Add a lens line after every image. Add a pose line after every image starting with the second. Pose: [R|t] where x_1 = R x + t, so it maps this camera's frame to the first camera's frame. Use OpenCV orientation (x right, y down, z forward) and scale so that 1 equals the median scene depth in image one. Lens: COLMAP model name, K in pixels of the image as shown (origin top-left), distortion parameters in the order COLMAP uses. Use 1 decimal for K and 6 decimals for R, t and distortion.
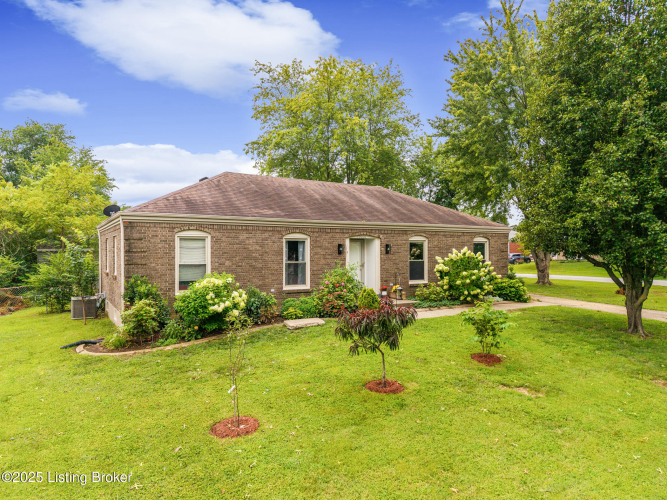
lens RADIAL K [[470.9, 0, 333.5], [0, 470.9, 250.0], [0, 0, 1]] dist [0.042332, -0.212171]
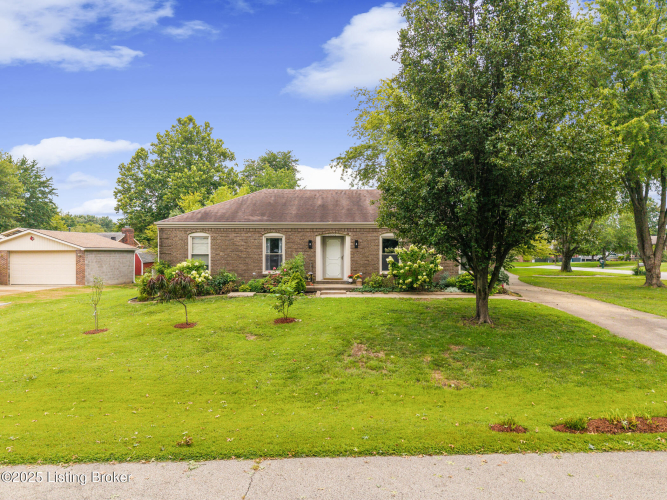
lens RADIAL K [[470.3, 0, 333.5], [0, 470.3, 250.0], [0, 0, 1]] dist [0.042328, 0.000077]
pose [[0.846774, 0.000824, -0.531951, 0.790083], [0.000639, 0.999997, 0.002565, 0.011128], [0.531952, -0.002512, 0.846771, -0.067374]]
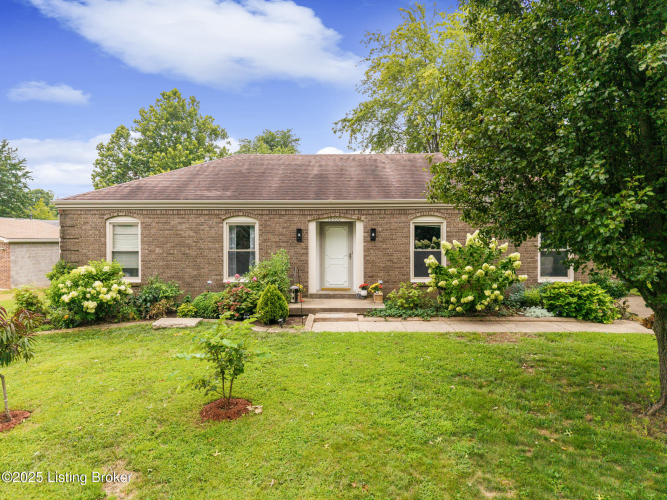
lens RADIAL K [[461.4, 0, 333.5], [0, 461.4, 250.0], [0, 0, 1]] dist [0.005164, 0.002212]
pose [[0.840593, 0.013063, -0.541509, 0.513961], [0.002606, 0.999600, 0.028159, 0.001793], [0.541661, -0.025082, 0.840223, 0.380024]]
